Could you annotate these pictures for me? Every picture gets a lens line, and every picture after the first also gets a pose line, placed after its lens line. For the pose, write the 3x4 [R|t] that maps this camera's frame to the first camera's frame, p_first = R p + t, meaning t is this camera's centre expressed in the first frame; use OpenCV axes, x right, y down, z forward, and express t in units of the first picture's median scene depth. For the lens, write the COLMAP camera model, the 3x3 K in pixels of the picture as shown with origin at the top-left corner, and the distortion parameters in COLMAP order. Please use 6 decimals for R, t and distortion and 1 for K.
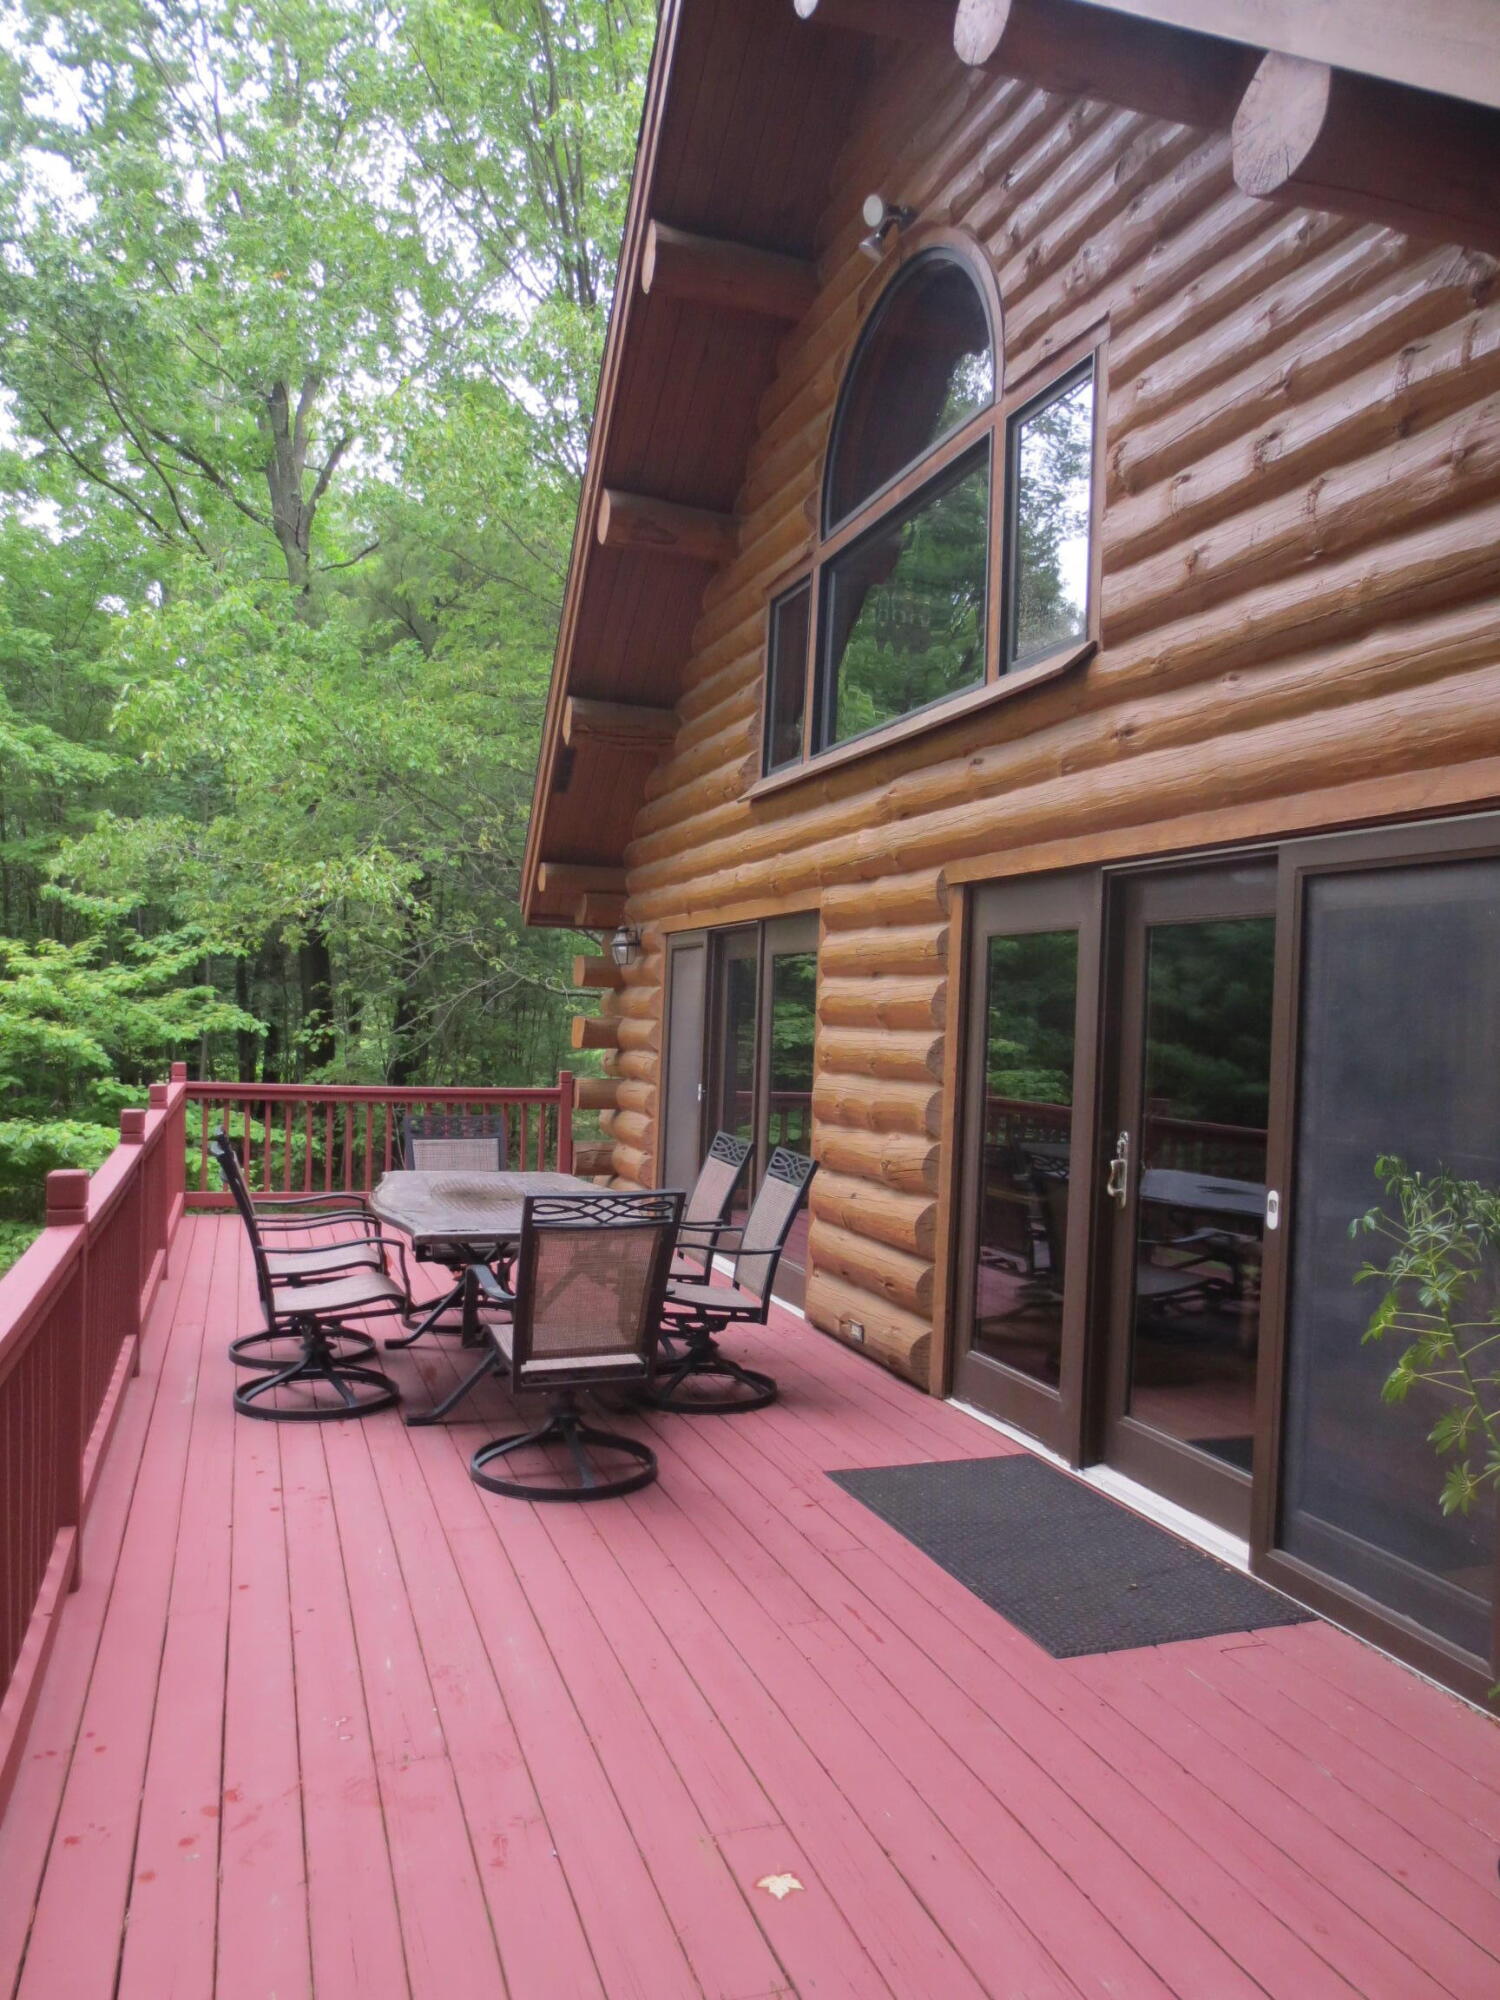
lens RADIAL K [[1376.8, 0, 750.0], [0, 1376.8, 1000.0], [0, 0, 1]] dist [-0.038164, 0.001588]
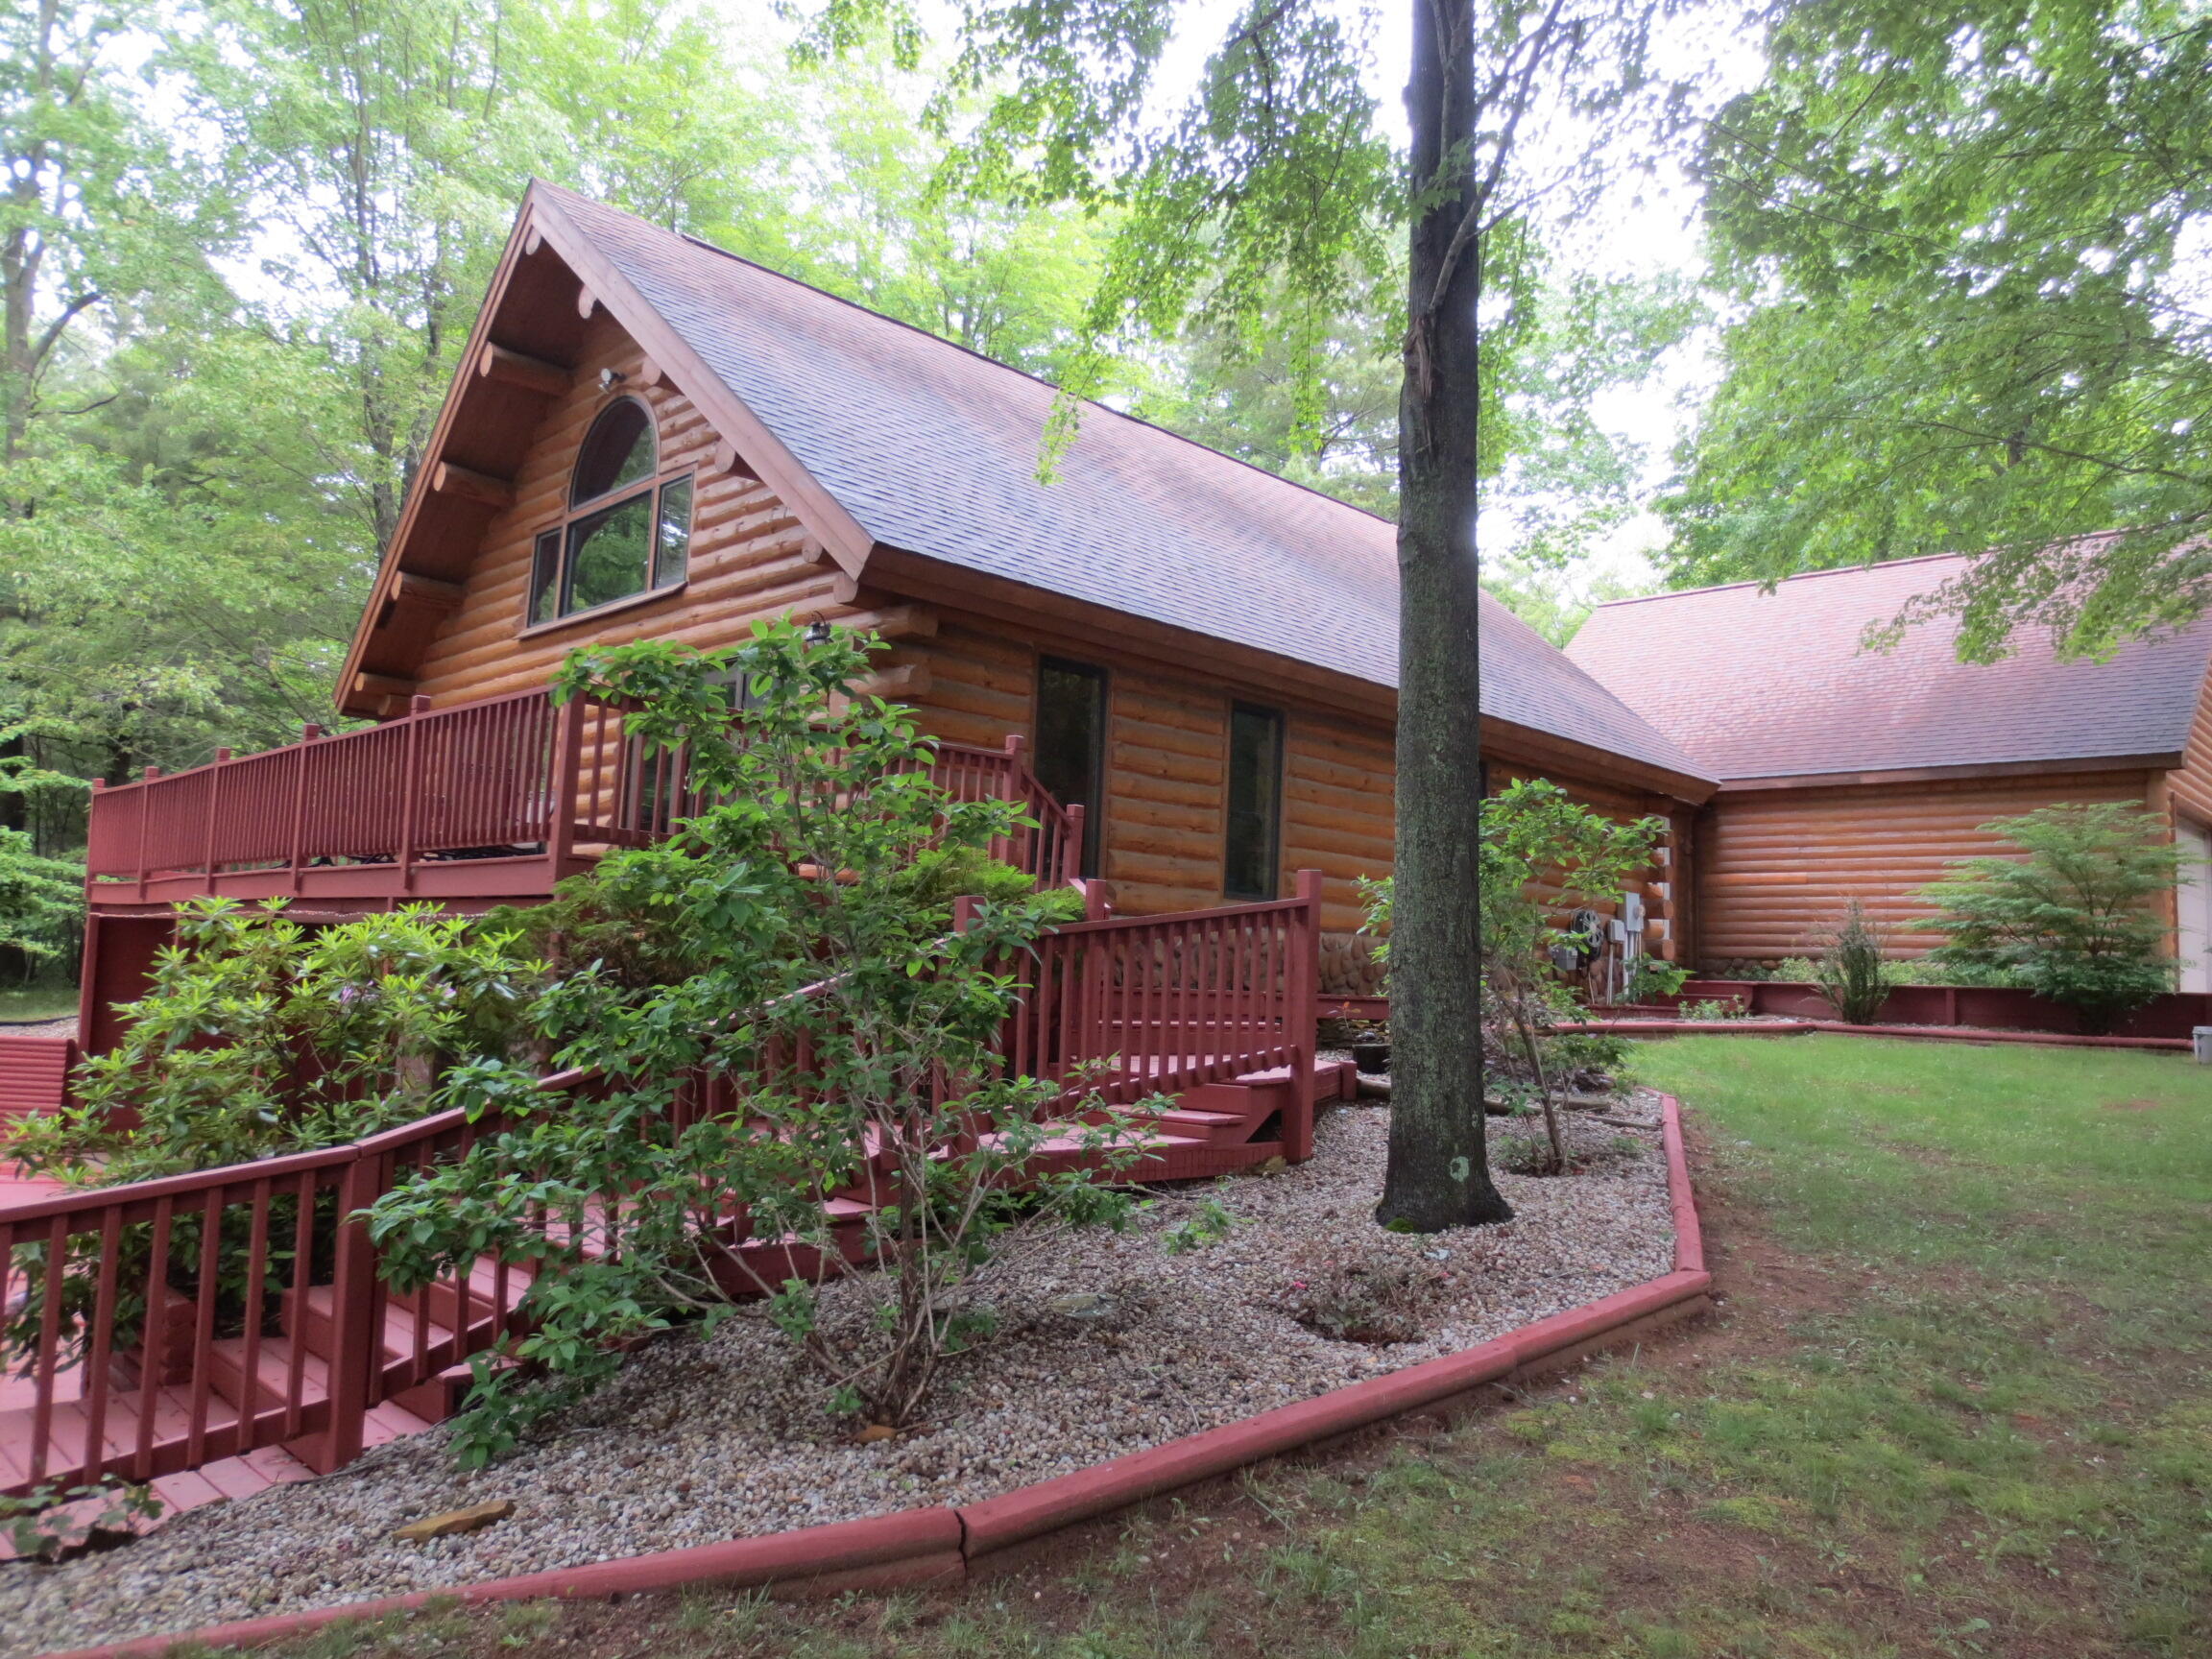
lens RADIAL K [[1522.8, 0, 1106.0], [0, 1522.8, 829.5], [0, 0, 1]] dist [-0.038164, 0.001588]
pose [[0.901942, 0.045626, 0.429441, -0.169442], [-0.014945, 0.997105, -0.074548, 0.282287], [-0.431599, 0.060820, 0.900013, -1.309046]]
